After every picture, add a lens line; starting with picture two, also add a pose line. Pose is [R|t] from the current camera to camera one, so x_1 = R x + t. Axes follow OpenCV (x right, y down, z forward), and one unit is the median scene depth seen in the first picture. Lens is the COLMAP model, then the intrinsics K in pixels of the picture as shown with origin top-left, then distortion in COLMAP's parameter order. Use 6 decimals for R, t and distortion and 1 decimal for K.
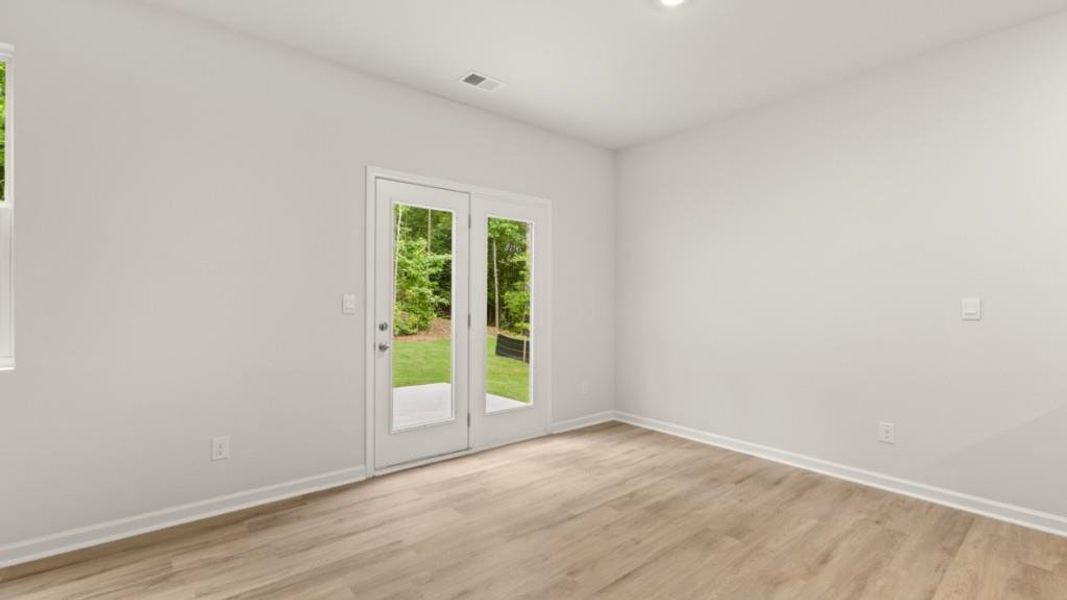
lens RADIAL K [[471.3, 0, 527.6], [0, 471.3, 297.4], [0, 0, 1]] dist [-0.001279, 0.000062]
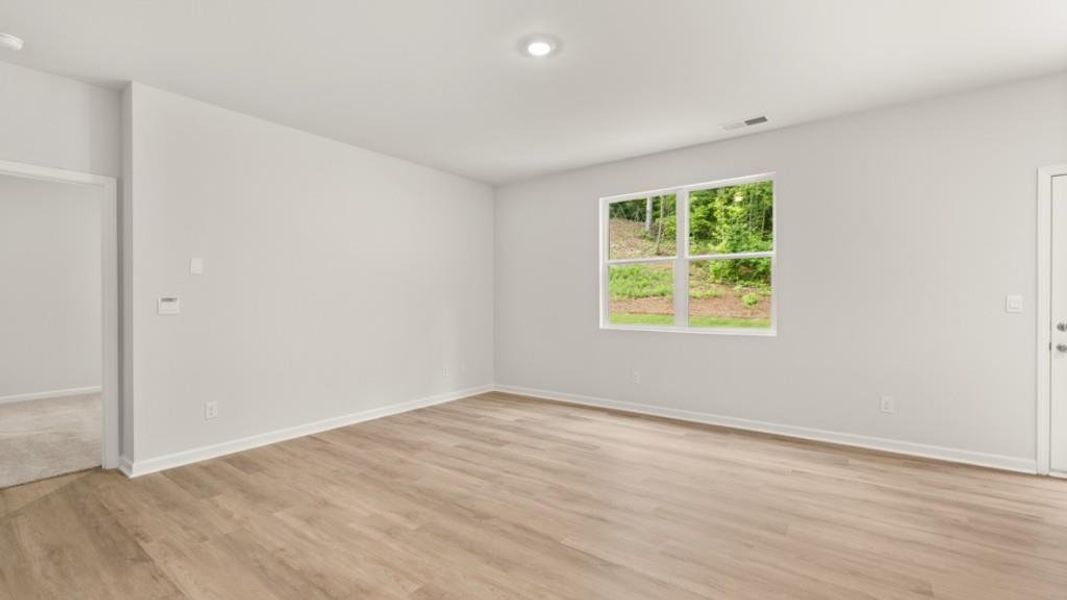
lens RADIAL K [[459.2, 0, 537.7], [0, 459.2, 304.0], [0, 0, 1]] dist [-0.008595, 0.000288]
pose [[0.251897, 0.003825, -0.967747, 0.324780], [0.007190, 0.999957, 0.005824, 0.001442], [0.967727, -0.008425, 0.251859, -0.284339]]
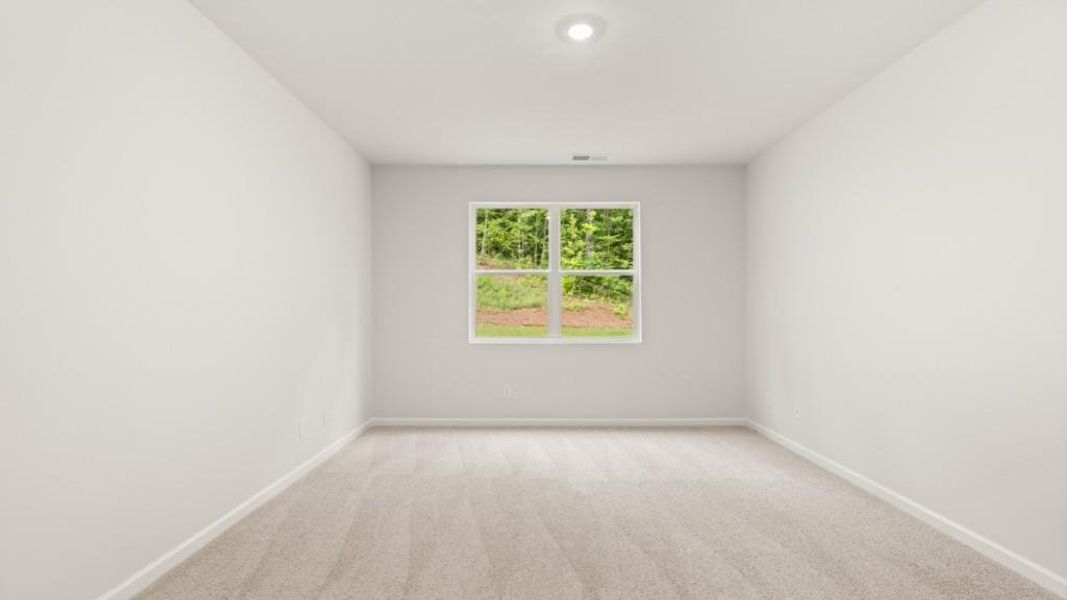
lens RADIAL K [[459.2, 0, 537.7], [0, 459.2, 304.0], [0, 0, 1]] dist [-0.008595, 0.000288]
pose [[0.771203, -0.012508, -0.636466, -0.027766], [0.008423, 0.999920, -0.009444, -0.009257], [0.636534, 0.001922, 0.771247, -0.664240]]
